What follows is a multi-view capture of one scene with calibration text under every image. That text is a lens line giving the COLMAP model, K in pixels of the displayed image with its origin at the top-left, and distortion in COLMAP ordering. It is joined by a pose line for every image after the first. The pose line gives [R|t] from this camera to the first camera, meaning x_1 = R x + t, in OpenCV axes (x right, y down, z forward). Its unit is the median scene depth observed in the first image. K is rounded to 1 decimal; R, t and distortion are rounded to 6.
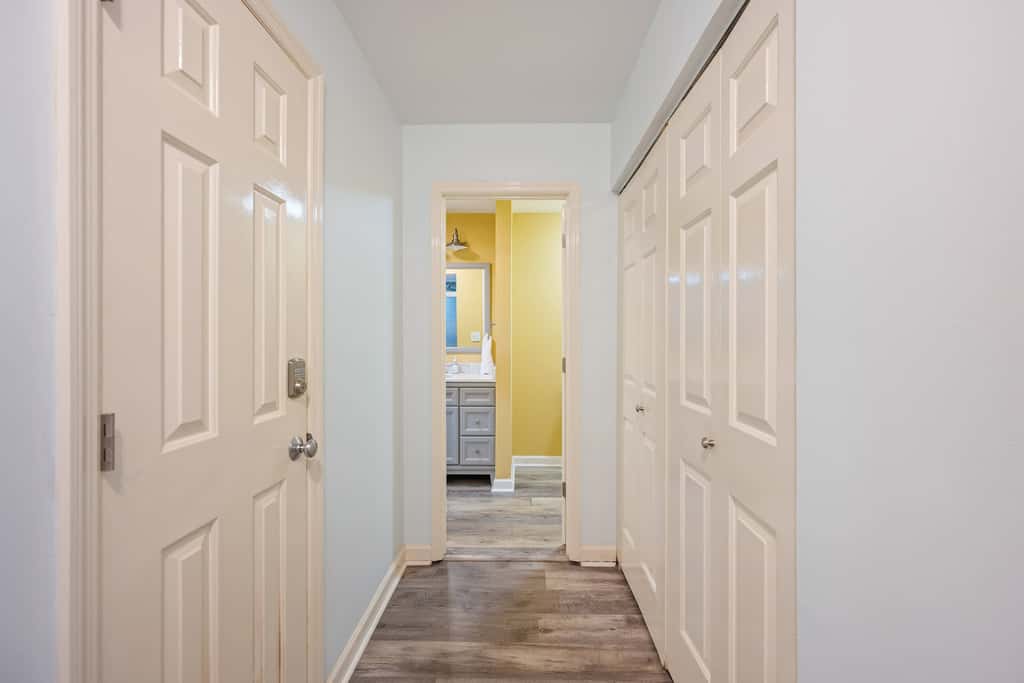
lens RADIAL K [[412.2, 0, 513.4], [0, 412.2, 336.0], [0, 0, 1]] dist [-0.000170, -0.000684]
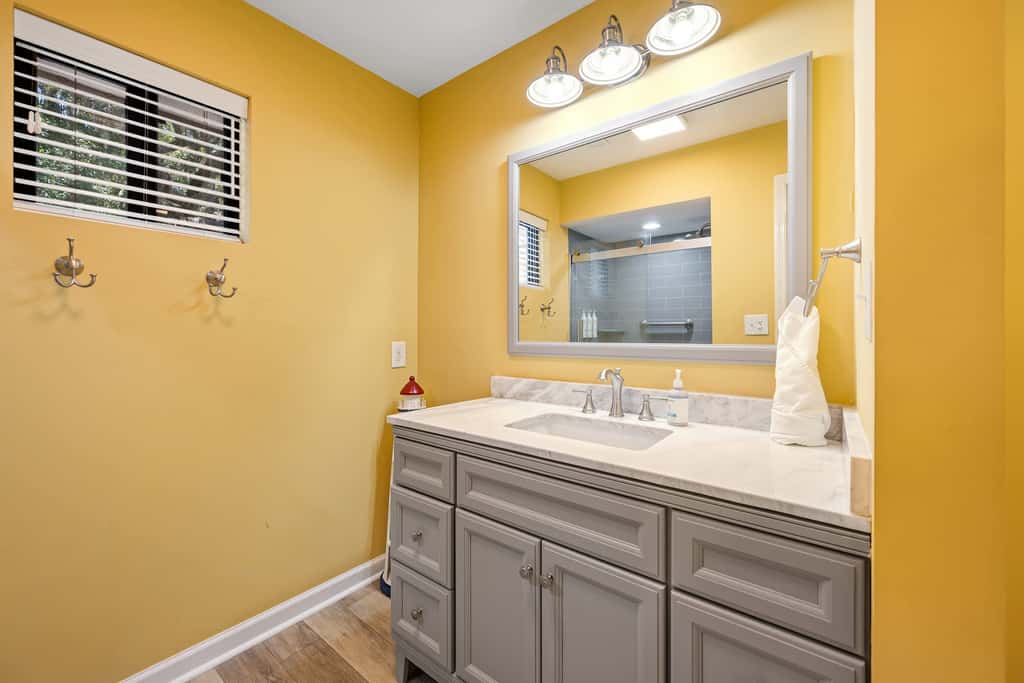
lens RADIAL K [[412.2, 0, 509.7], [0, 412.2, 336.3], [0, 0, 1]] dist [-0.000170, -0.000684]
pose [[0.803221, -0.001923, -0.595678, -0.062116], [-0.000258, 0.999994, -0.003576, 0.024951], [0.595681, 0.003026, 0.803215, 0.750331]]
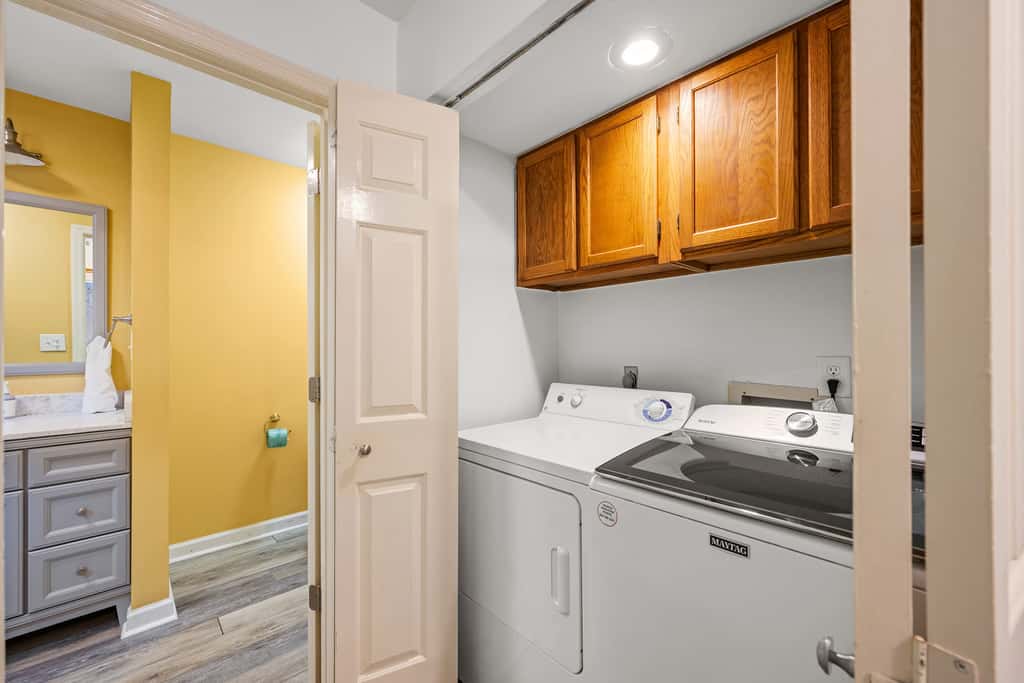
lens RADIAL K [[412.2, 0, 517.3], [0, 412.2, 345.2], [0, 0, 1]] dist [-0.000170, -0.000684]
pose [[0.706447, 0.002310, 0.707763, -0.067579], [-0.003489, 0.999994, 0.000219, 0.003284], [-0.707758, -0.002624, 0.706450, 0.269003]]
